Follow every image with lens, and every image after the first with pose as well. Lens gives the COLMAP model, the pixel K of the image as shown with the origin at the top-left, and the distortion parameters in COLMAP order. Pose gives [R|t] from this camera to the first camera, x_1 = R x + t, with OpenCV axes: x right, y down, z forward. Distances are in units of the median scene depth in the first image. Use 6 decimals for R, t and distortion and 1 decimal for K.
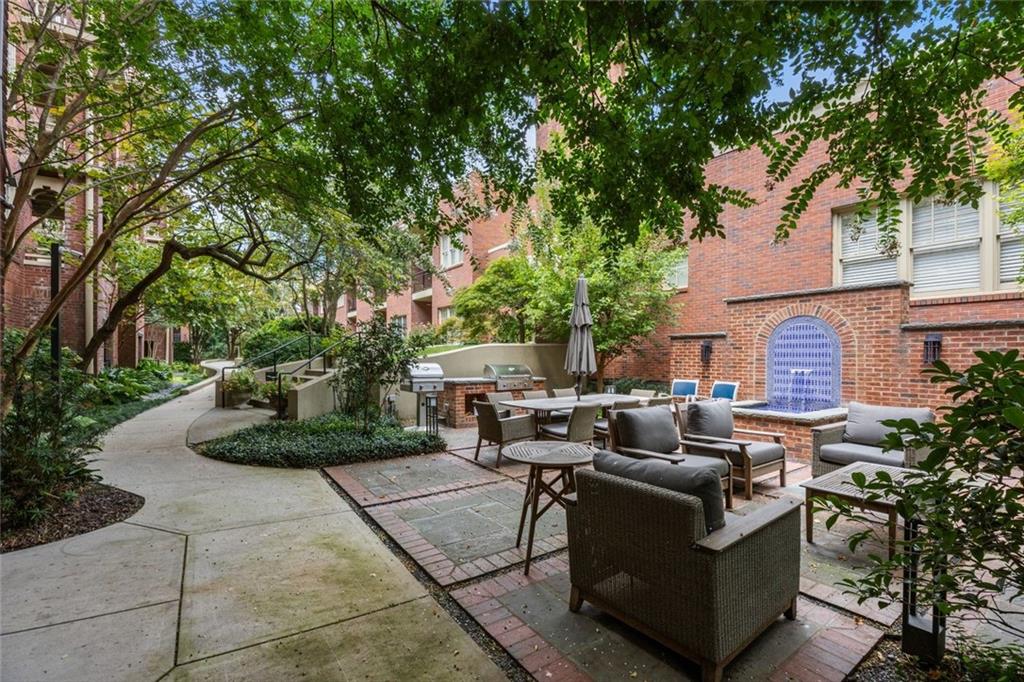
lens RADIAL K [[442.7, 0, 512.4], [0, 442.7, 349.7], [0, 0, 1]] dist [-0.004677, 0.000396]
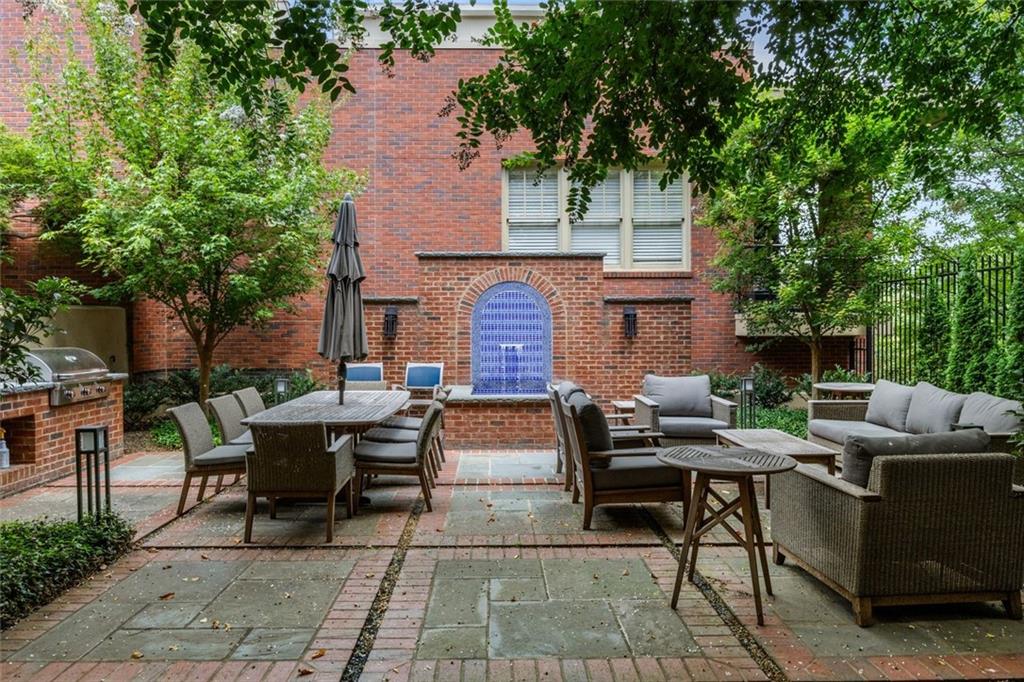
lens RADIAL K [[668.5, 0, 510.0], [0, 668.5, 340.6], [0, 0, 1]] dist [-0.026922, -0.001251]
pose [[0.564514, -0.017630, 0.825235, -0.461953], [-0.007147, 0.999630, 0.026245, 0.003744], [-0.825392, -0.020714, 0.564179, 0.308413]]
